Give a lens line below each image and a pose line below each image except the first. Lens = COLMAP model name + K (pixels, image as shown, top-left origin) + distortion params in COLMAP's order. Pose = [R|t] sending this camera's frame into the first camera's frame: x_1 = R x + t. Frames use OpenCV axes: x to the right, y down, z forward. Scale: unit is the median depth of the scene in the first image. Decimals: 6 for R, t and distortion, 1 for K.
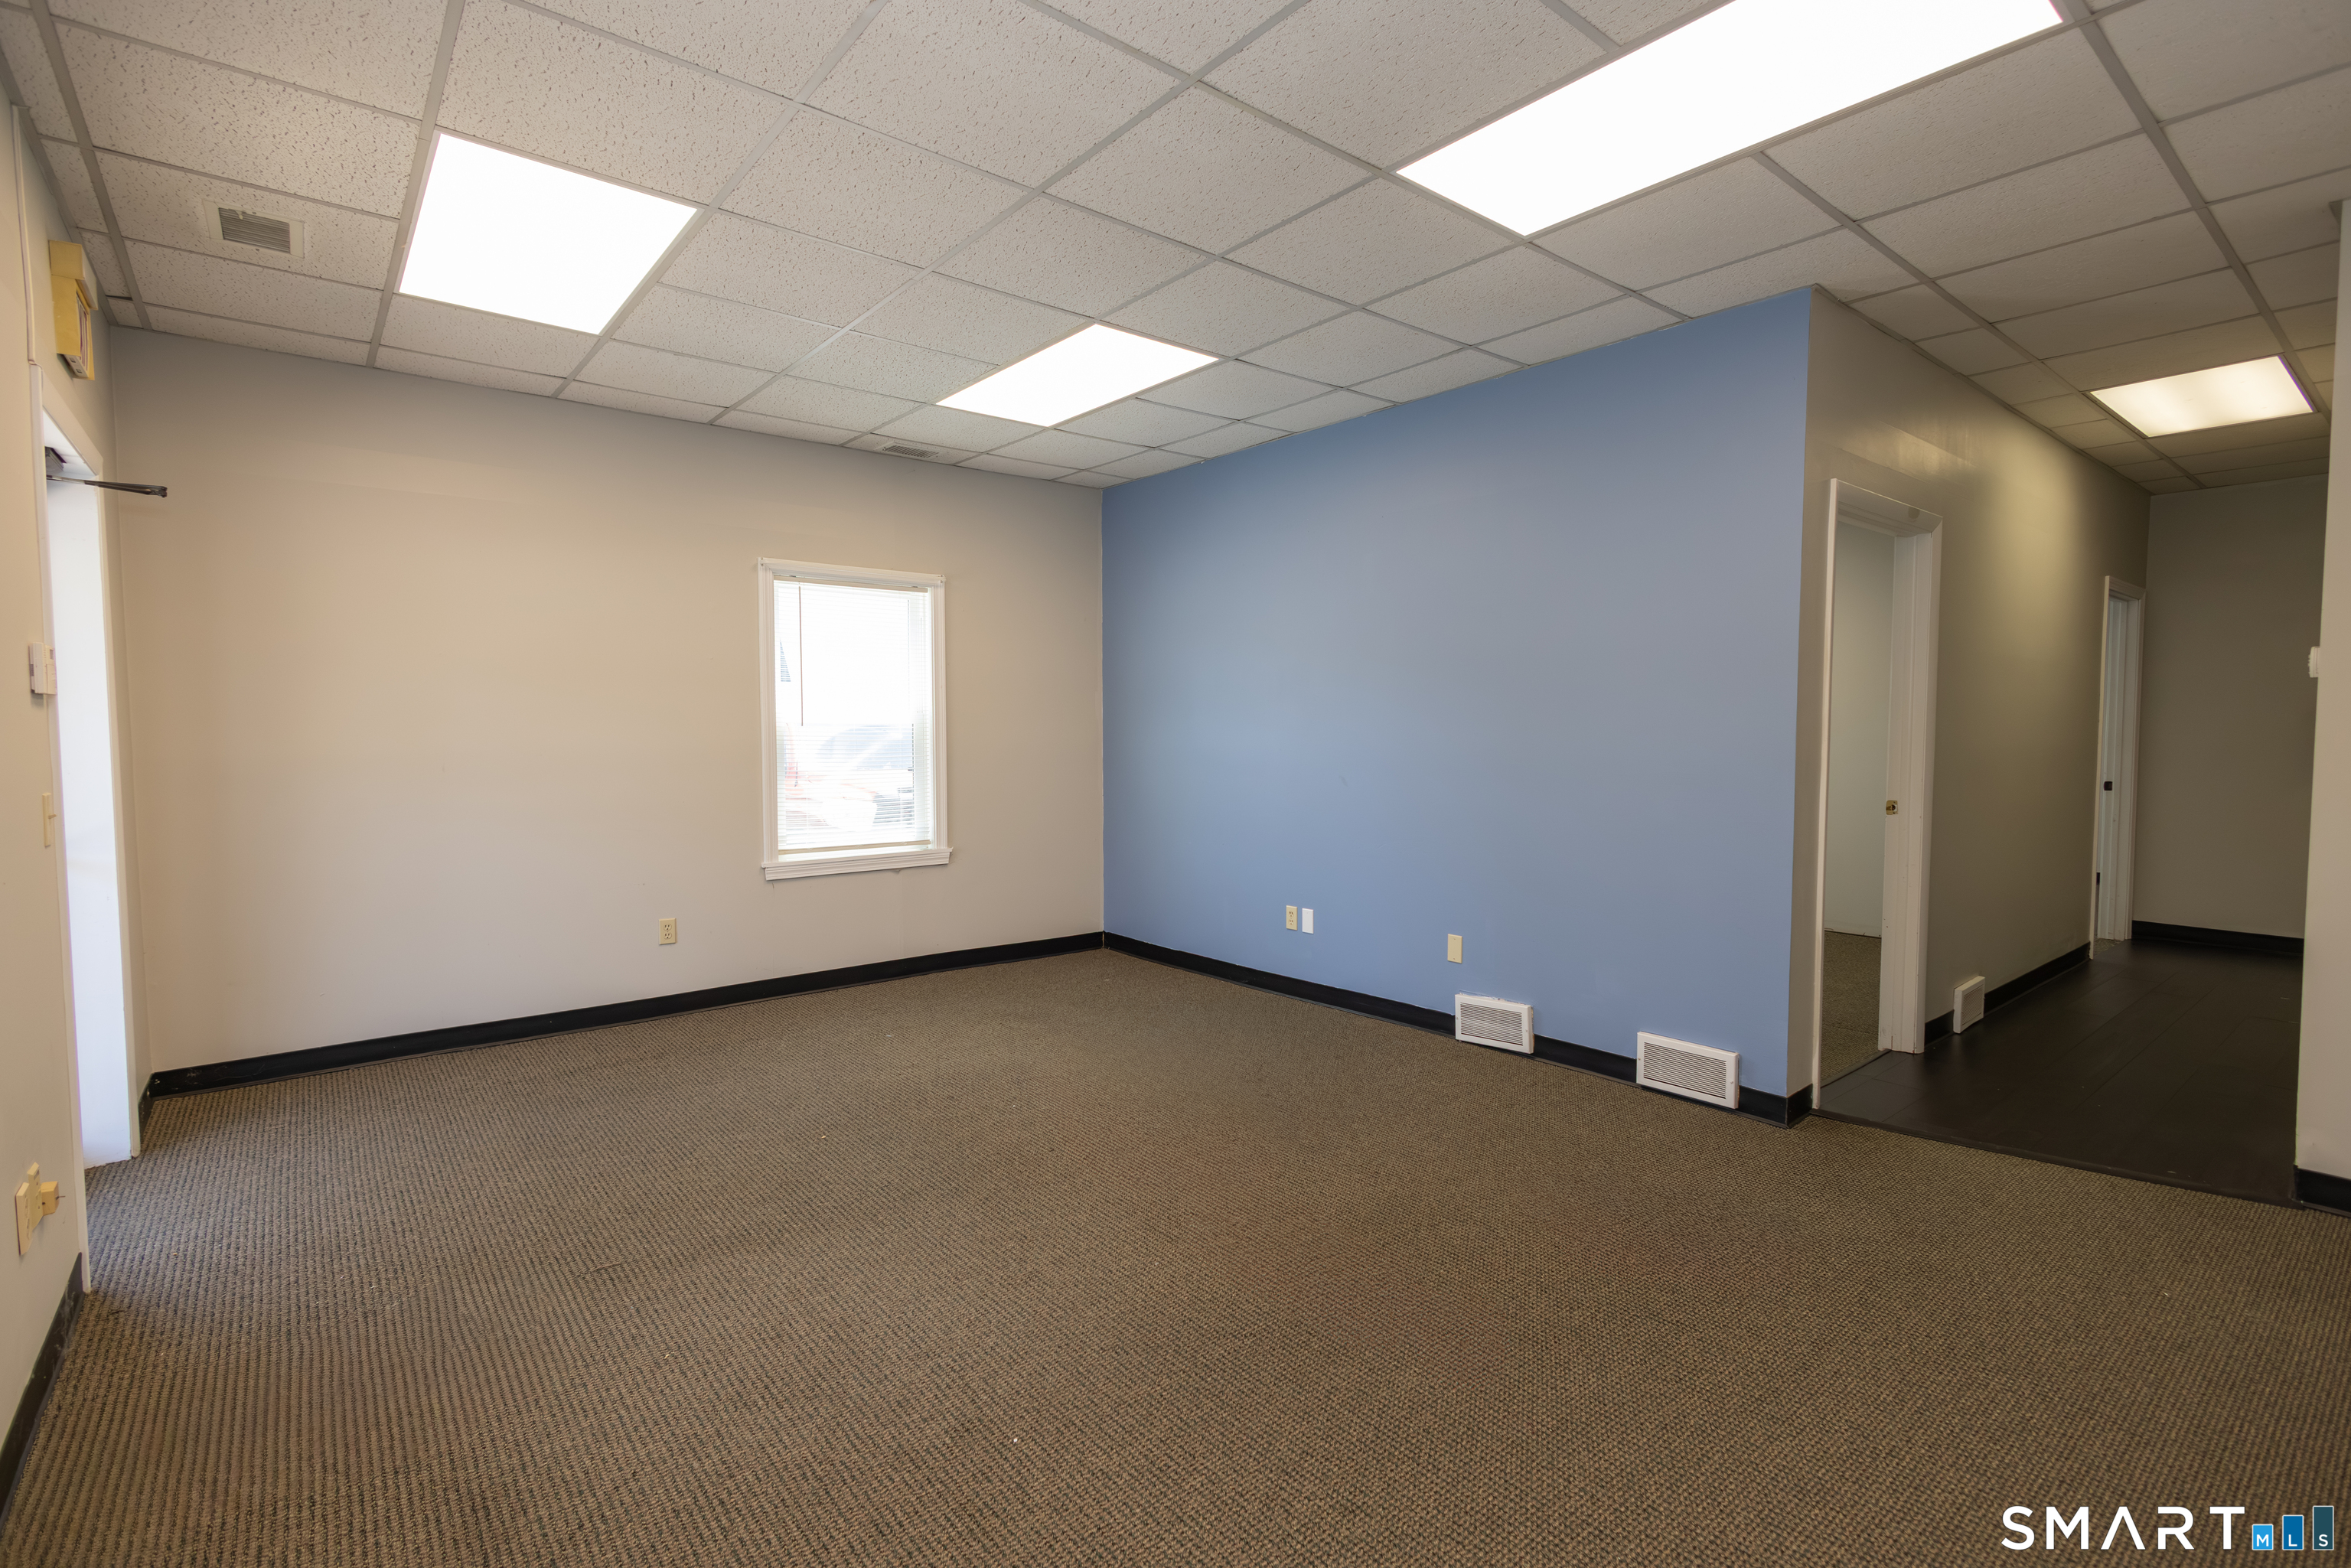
lens RADIAL K [[1074.9, 0, 1146.4], [0, 1074.9, 792.6], [0, 0, 1]] dist [0.004128, 0.000731]
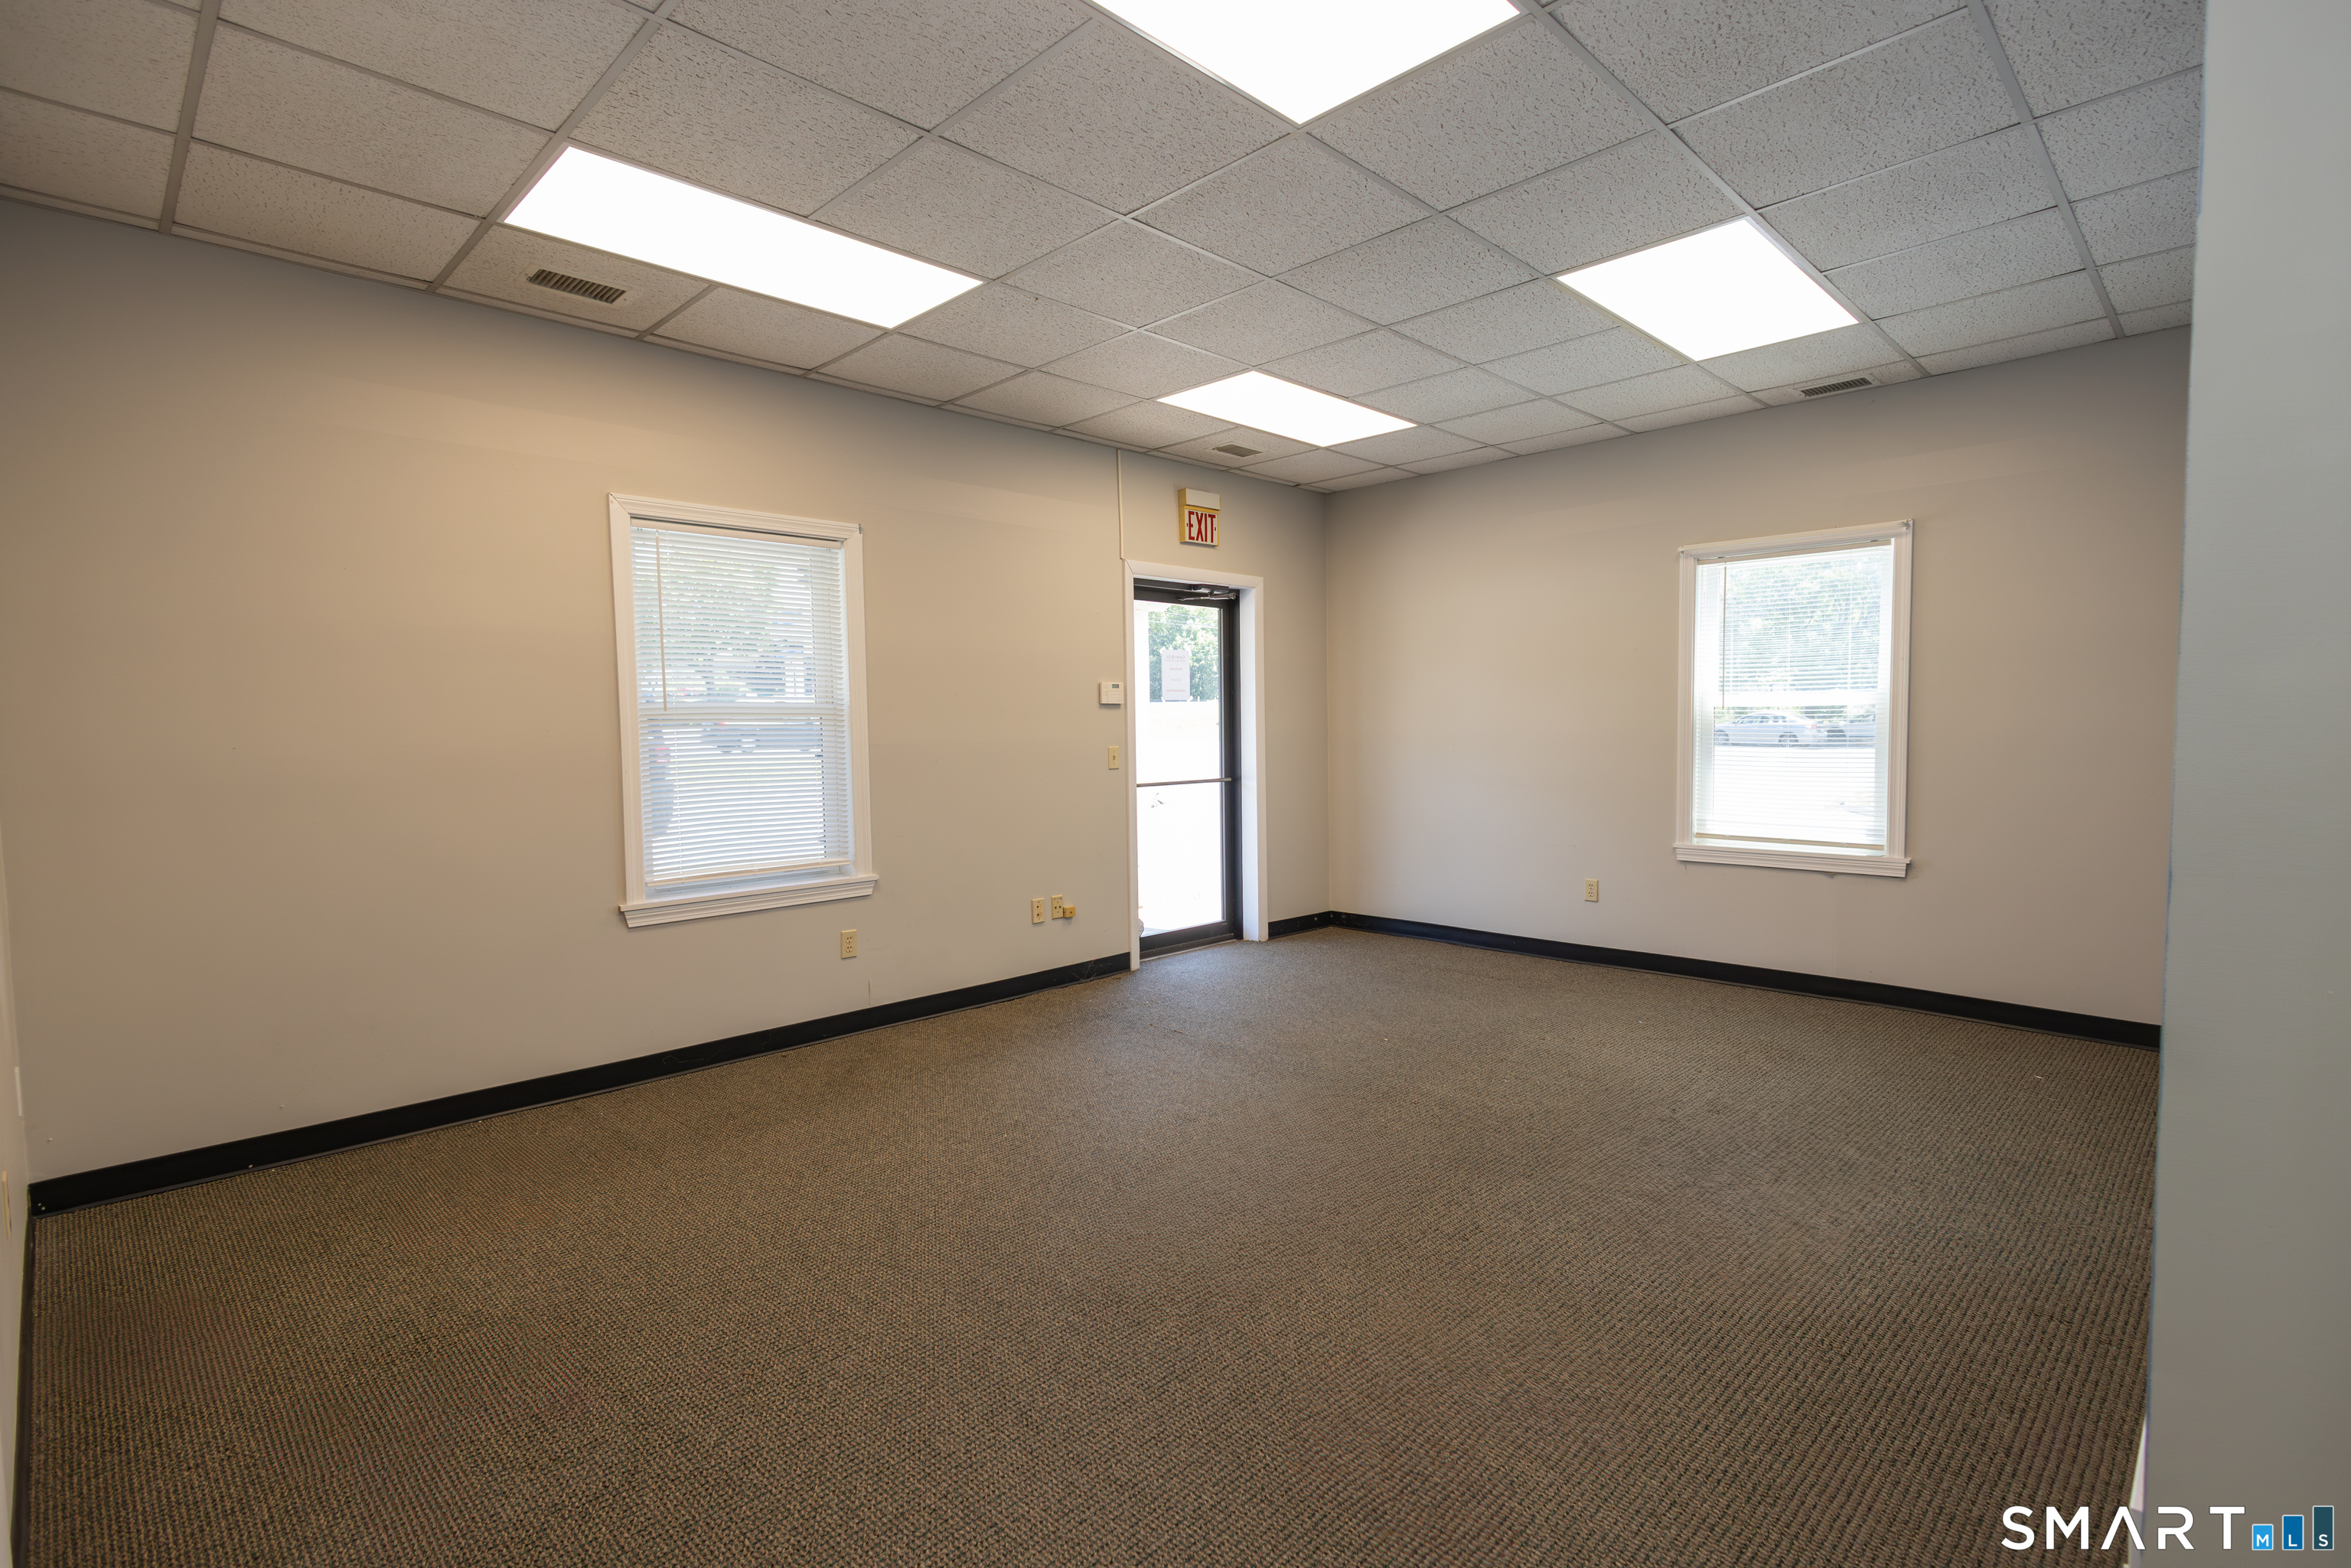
lens RADIAL K [[1062.0, 0, 1176.3], [0, 1062.0, 796.1], [0, 0, 1]] dist [-0.000597, -0.000371]
pose [[0.129237, 0.066503, -0.989381, 0.587092], [-0.049999, 0.996916, 0.060479, -0.017231], [0.990352, 0.041652, 0.132163, 0.390830]]
